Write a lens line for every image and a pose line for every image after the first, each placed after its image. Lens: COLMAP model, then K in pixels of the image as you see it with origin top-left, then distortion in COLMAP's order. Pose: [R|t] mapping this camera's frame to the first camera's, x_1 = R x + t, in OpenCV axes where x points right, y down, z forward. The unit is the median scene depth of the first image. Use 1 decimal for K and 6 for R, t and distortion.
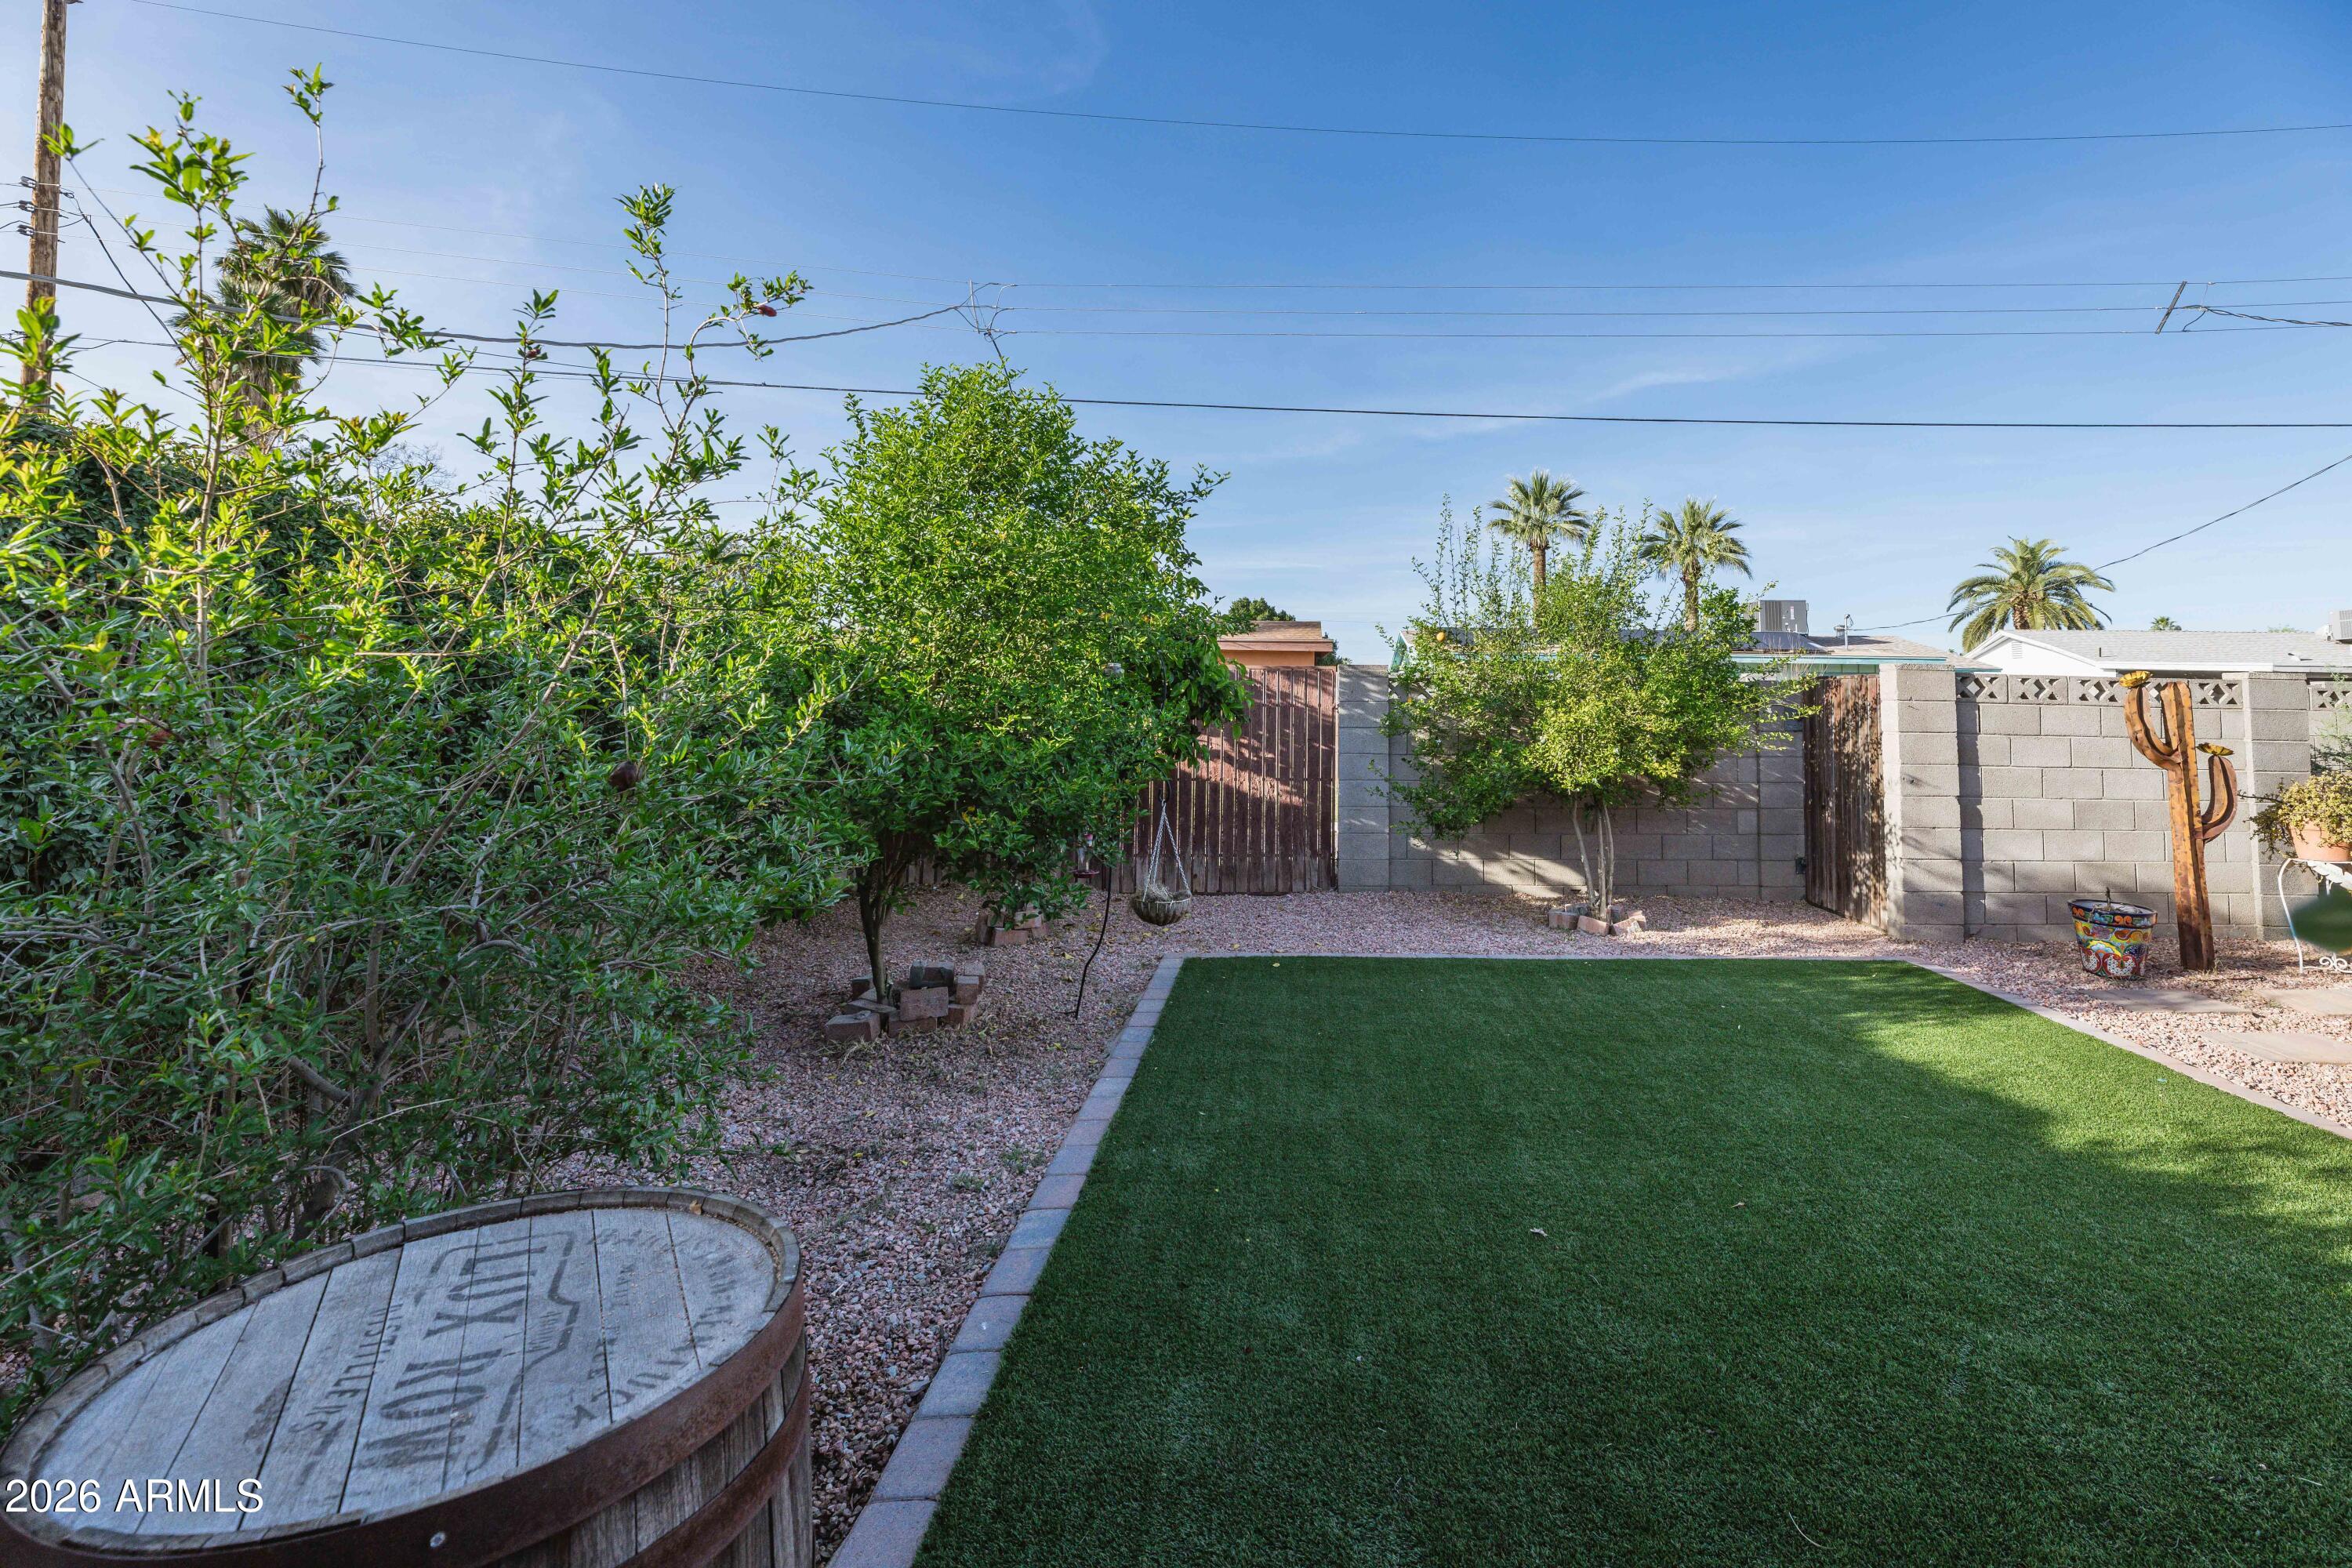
lens RADIAL K [[965.7, 0, 1333.8], [0, 965.7, 665.6], [0, 0, 1]] dist [0.000067, -0.000050]
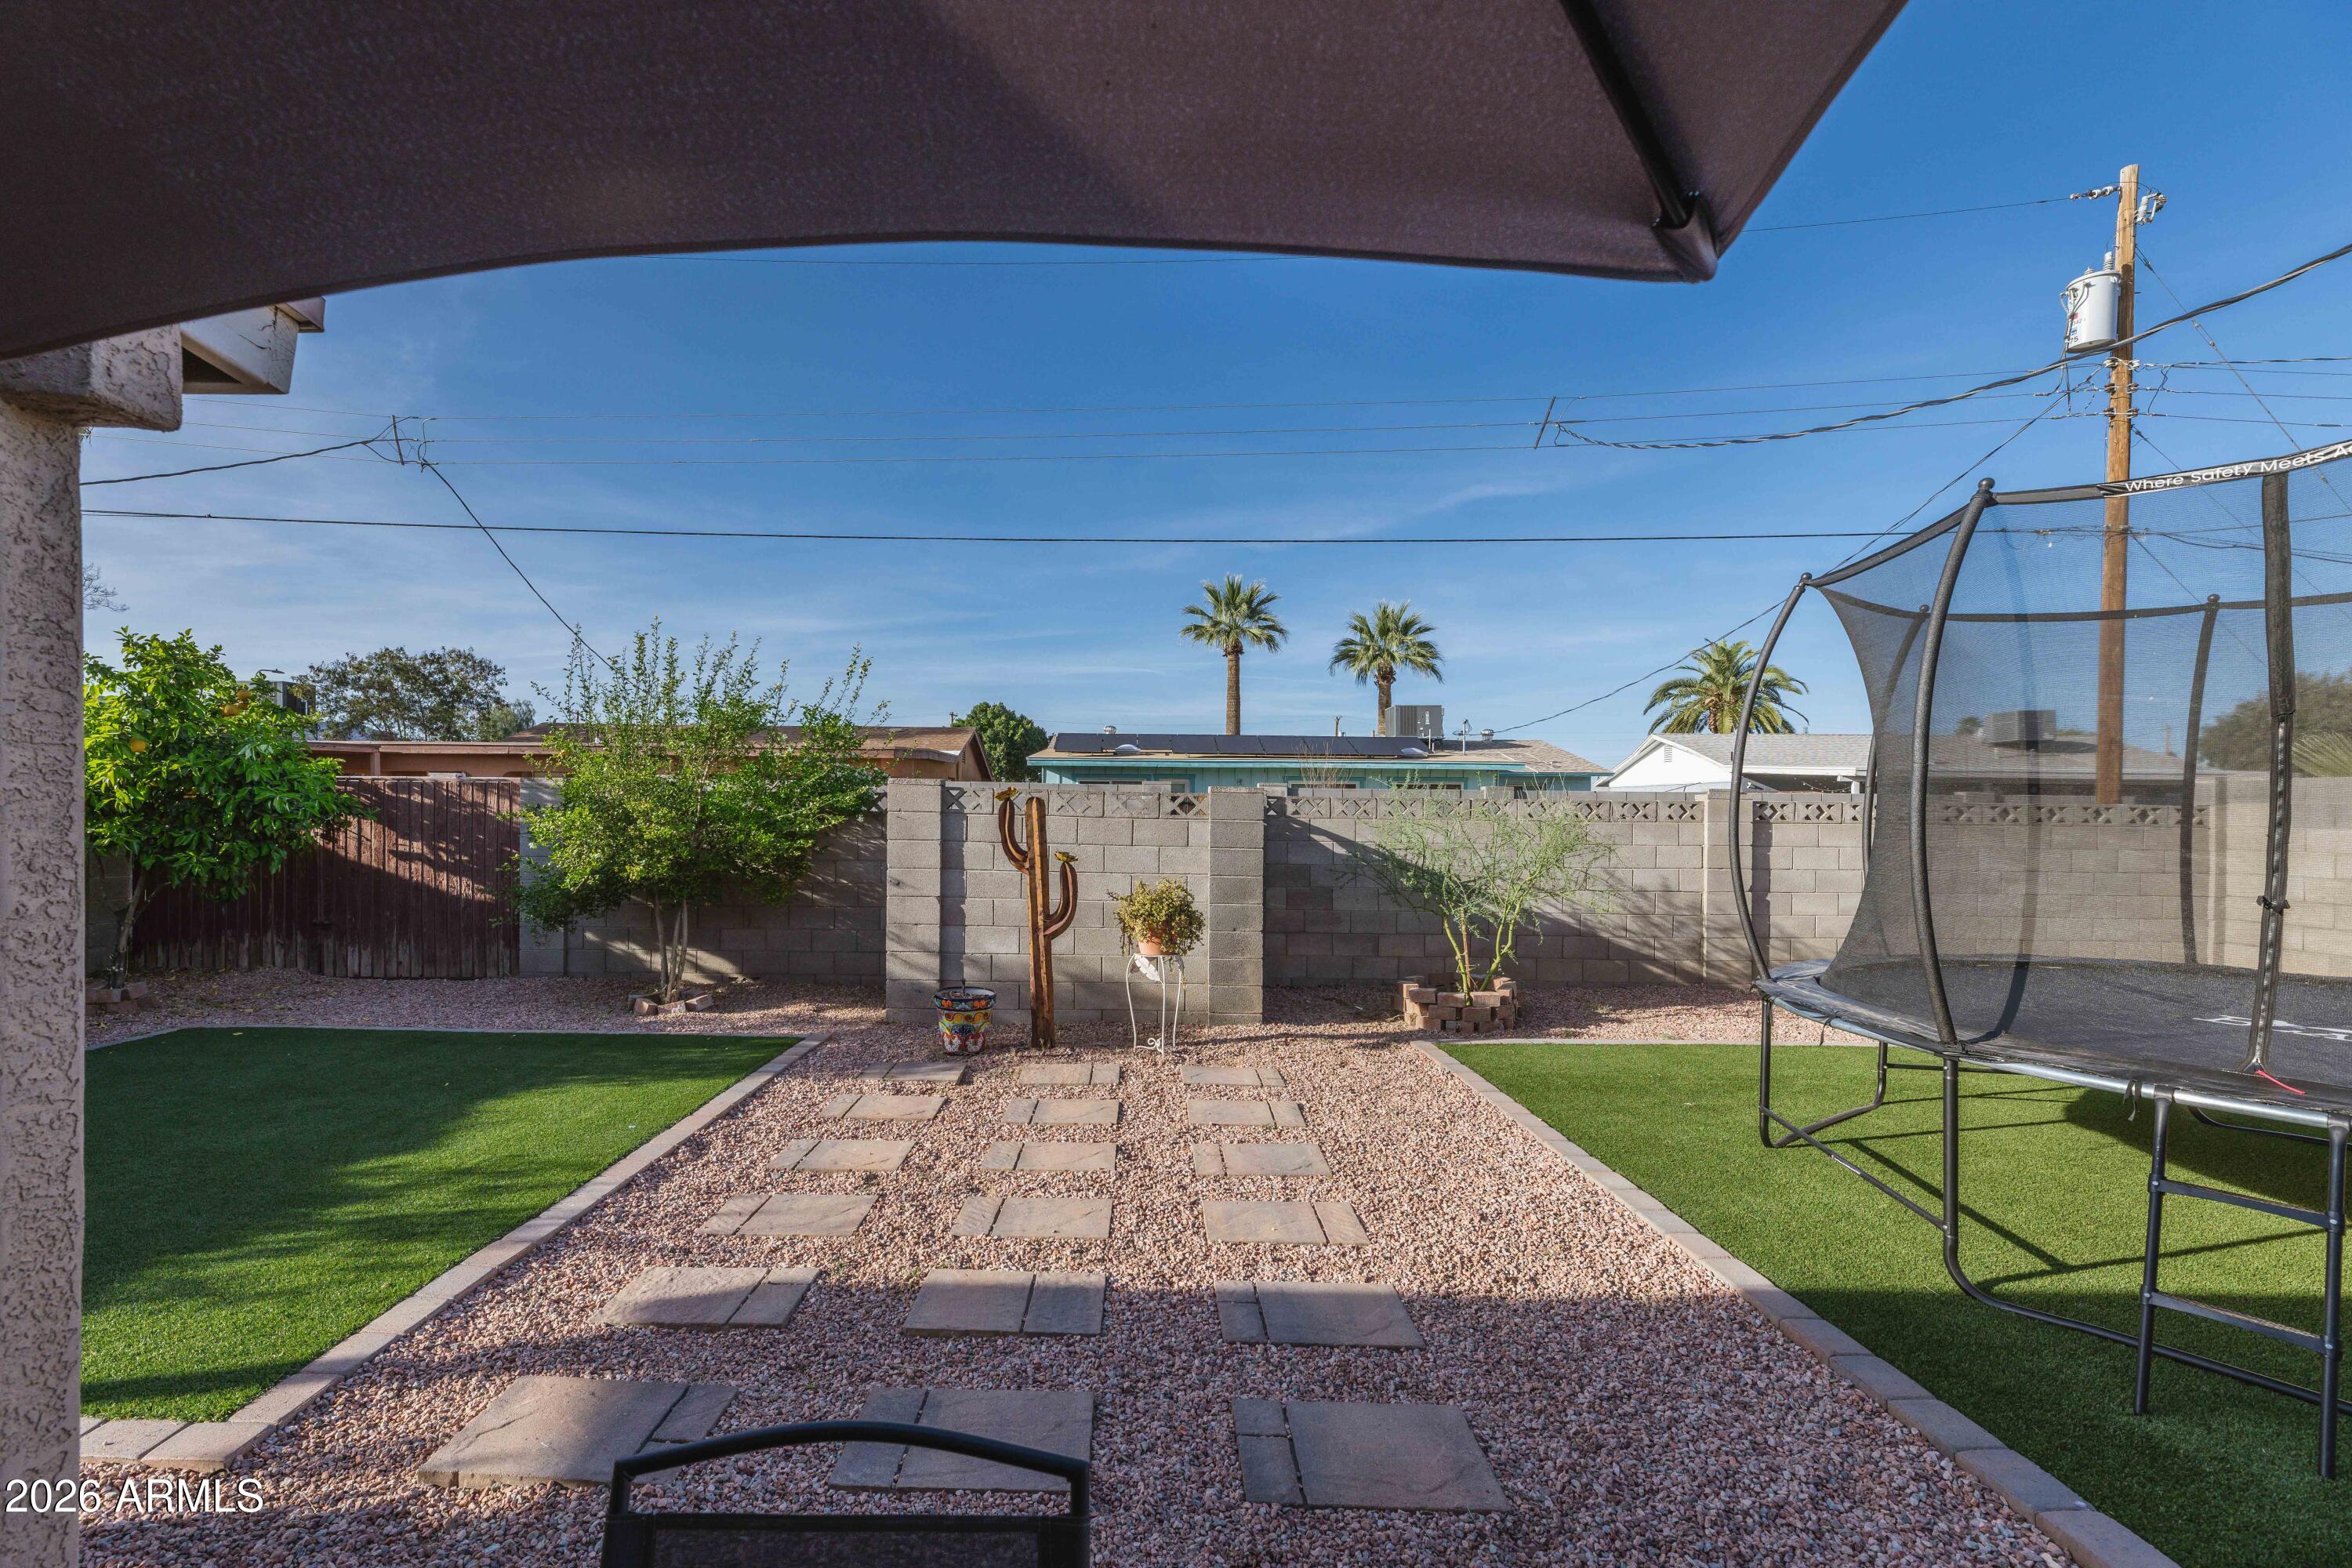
lens RADIAL K [[964.7, 0, 1176.8], [0, 964.7, 821.9], [0, 0, 1]] dist [-0.001129, -0.000079]
pose [[0.999043, 0.001730, -0.043712, 0.823205], [0.000790, 0.998341, 0.057566, -0.013669], [0.043739, -0.057546, 0.997384, -0.087584]]
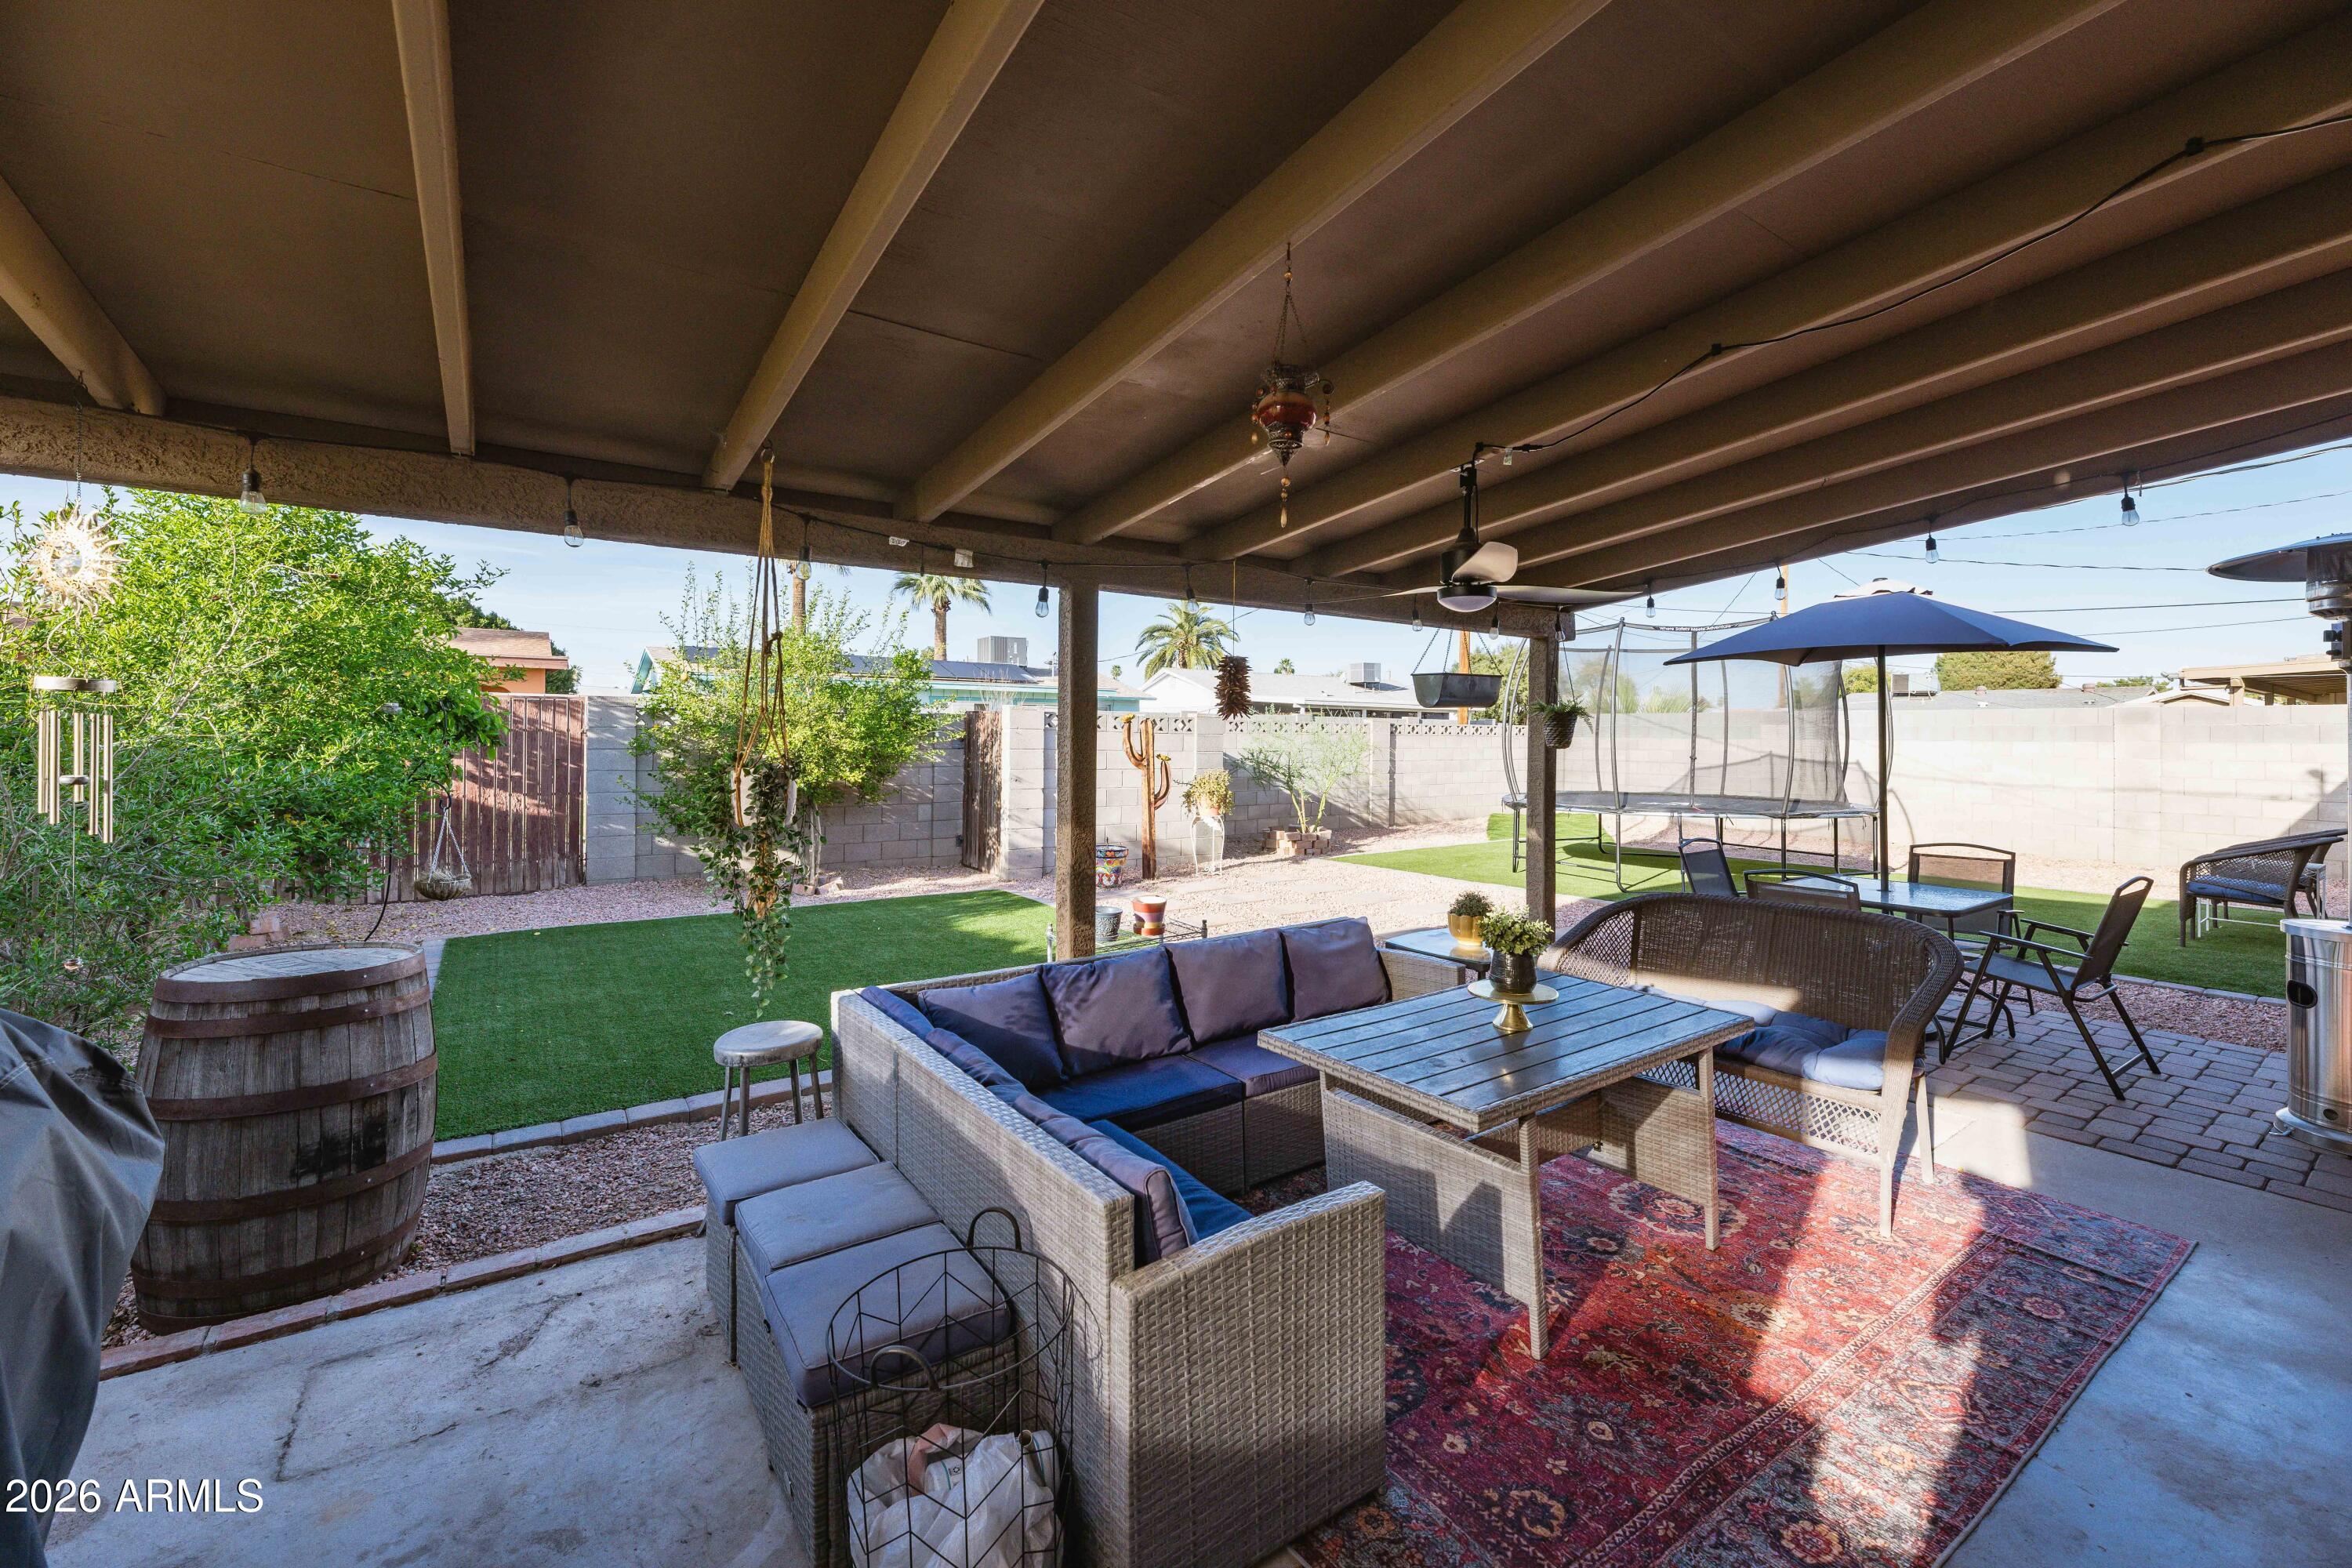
lens RADIAL K [[956.9, 0, 1177.3], [0, 956.9, 724.4], [0, 0, 1]] dist [0.000935, 0.000006]
pose [[0.837883, 0.004534, 0.545832, -0.030097], [-0.029769, 0.998857, 0.037399, -0.031710], [-0.545038, -0.047585, 0.837060, -0.380181]]
